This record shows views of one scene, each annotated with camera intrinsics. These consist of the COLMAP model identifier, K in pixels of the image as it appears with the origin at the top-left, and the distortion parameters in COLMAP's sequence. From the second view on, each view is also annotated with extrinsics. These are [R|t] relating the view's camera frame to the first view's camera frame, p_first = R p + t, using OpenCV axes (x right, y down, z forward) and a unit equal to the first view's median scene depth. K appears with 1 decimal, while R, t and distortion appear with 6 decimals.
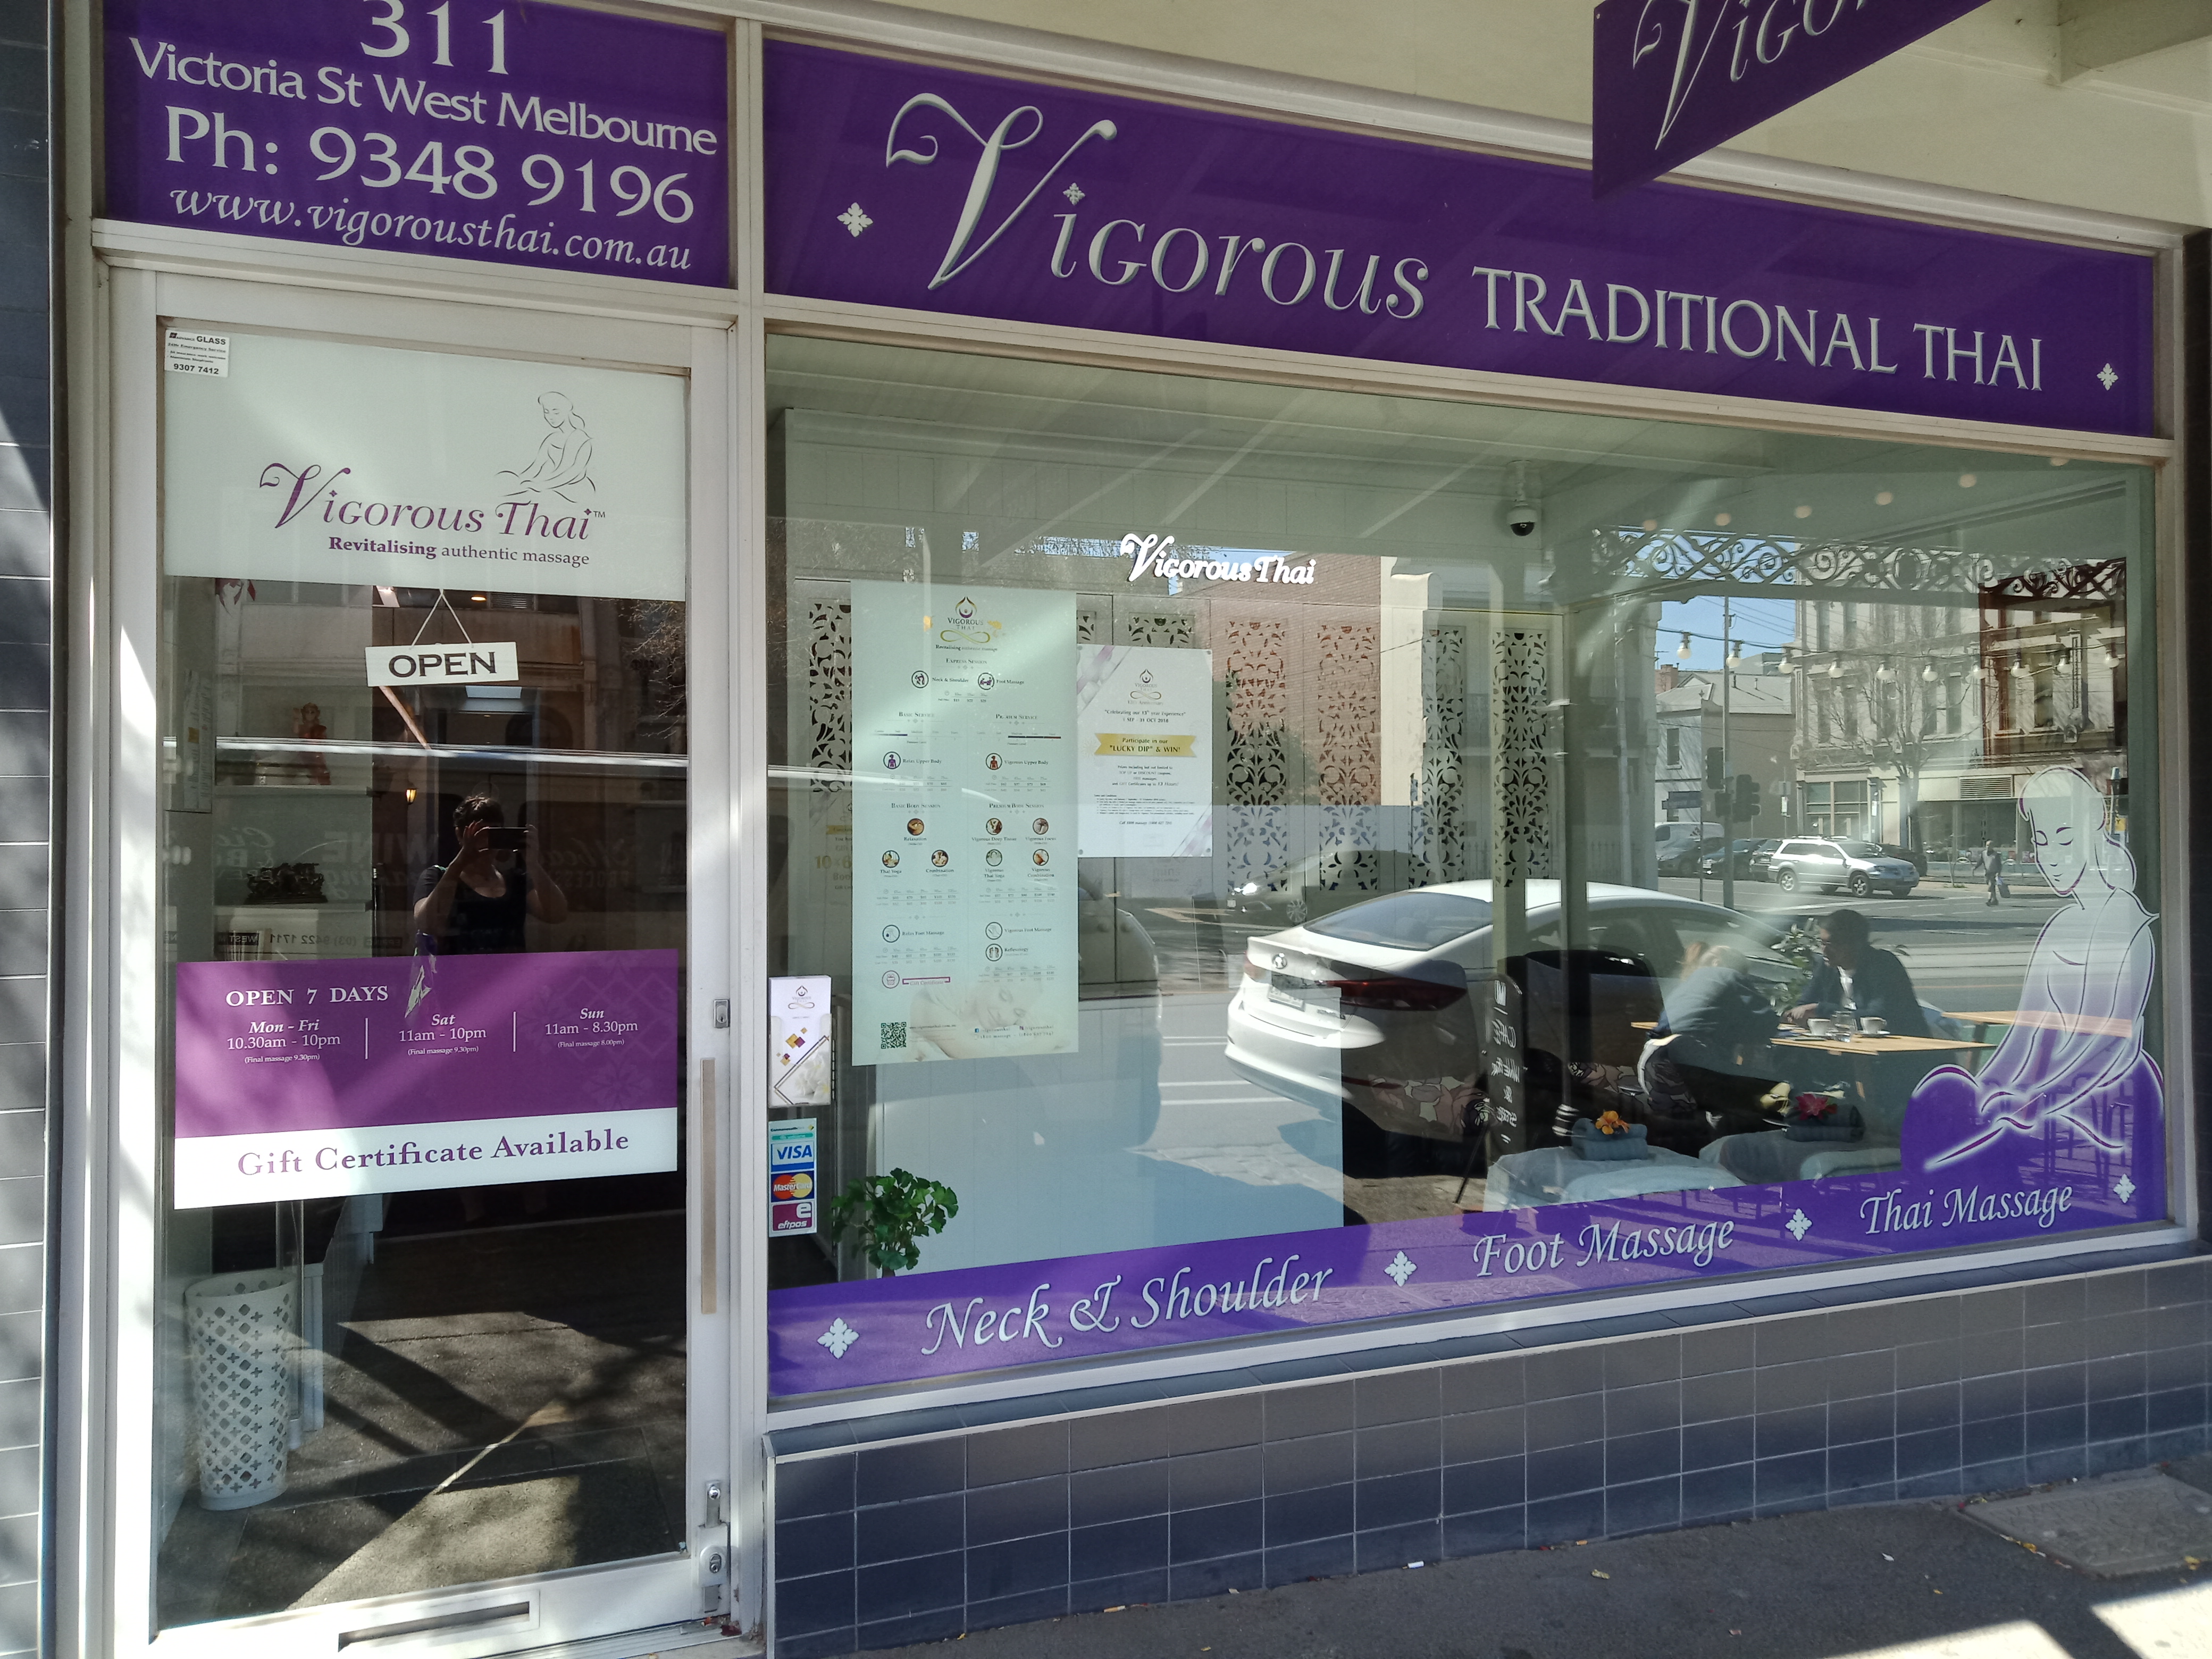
lens RADIAL K [[1659.8, 0, 1102.1], [0, 1659.8, 820.7], [0, 0, 1]] dist [0.037853, -0.024152]
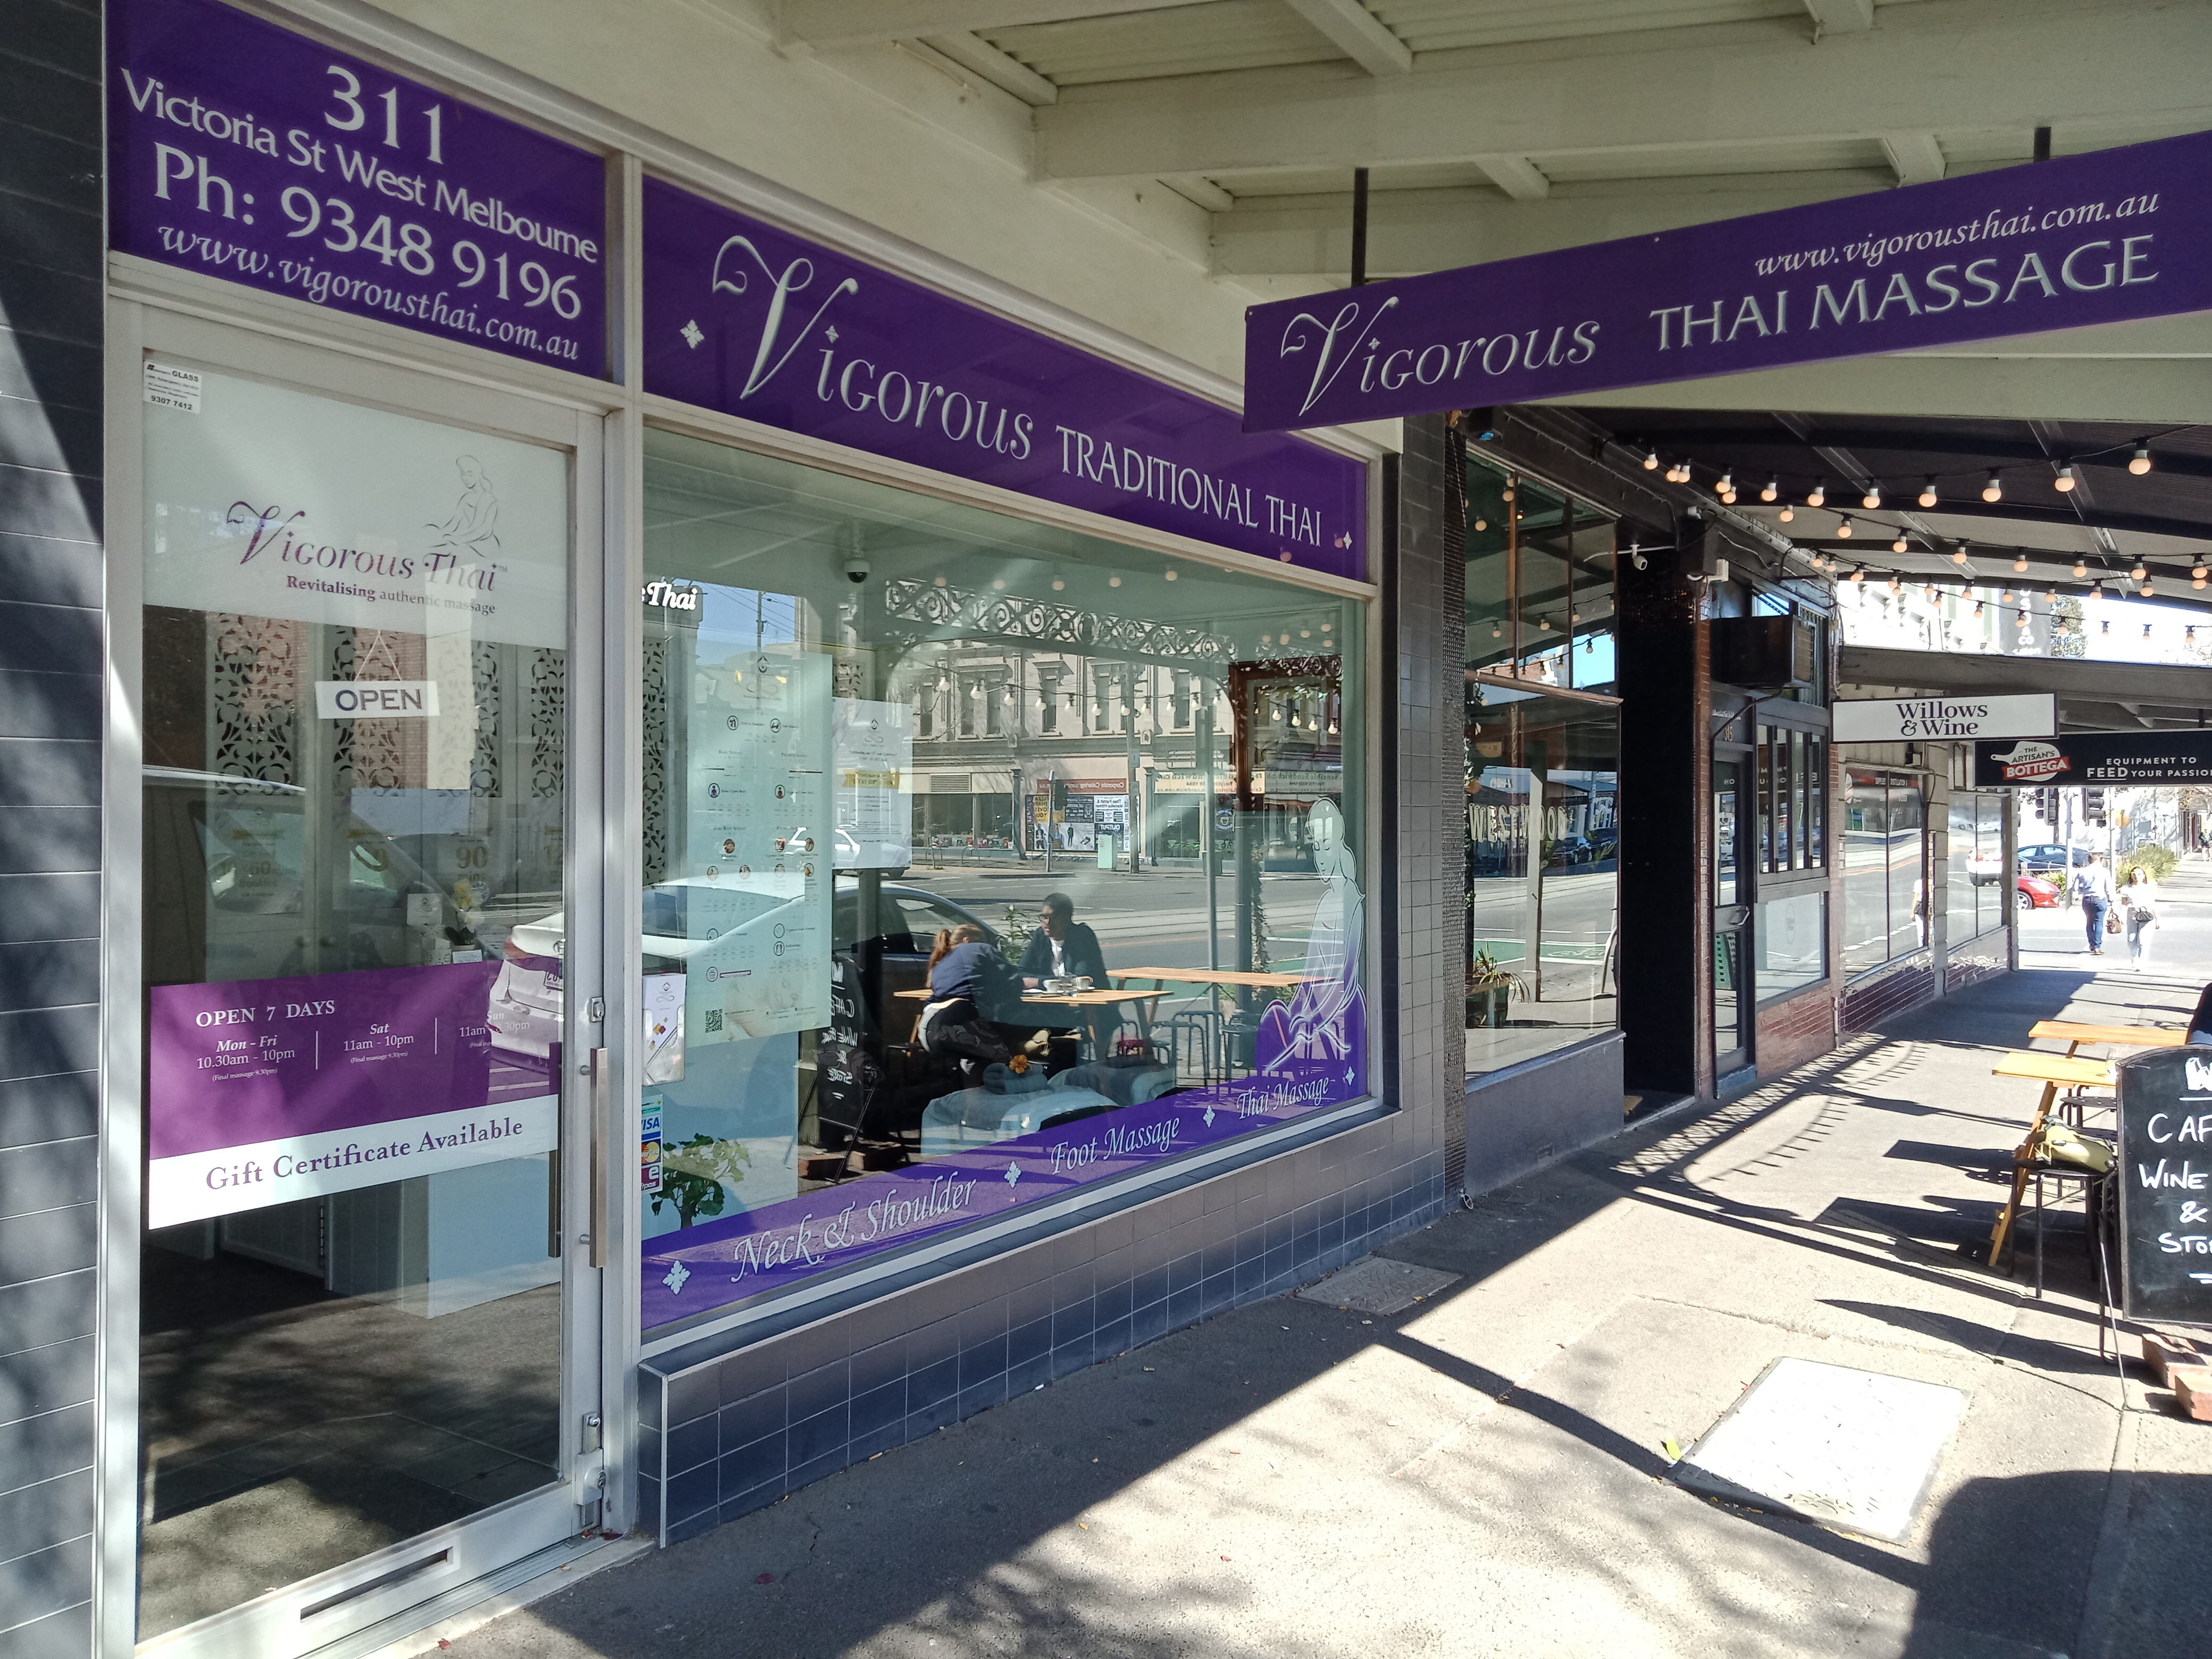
lens RADIAL K [[1659.8, 0, 1107.3], [0, 1659.8, 822.6], [0, 0, 1]] dist [0.037853, -0.024152]
pose [[0.819921, 0.005117, 0.572453, -0.581599], [-0.011134, 0.999913, 0.007009, -0.025017], [-0.572368, -0.012121, 0.819907, -0.143607]]
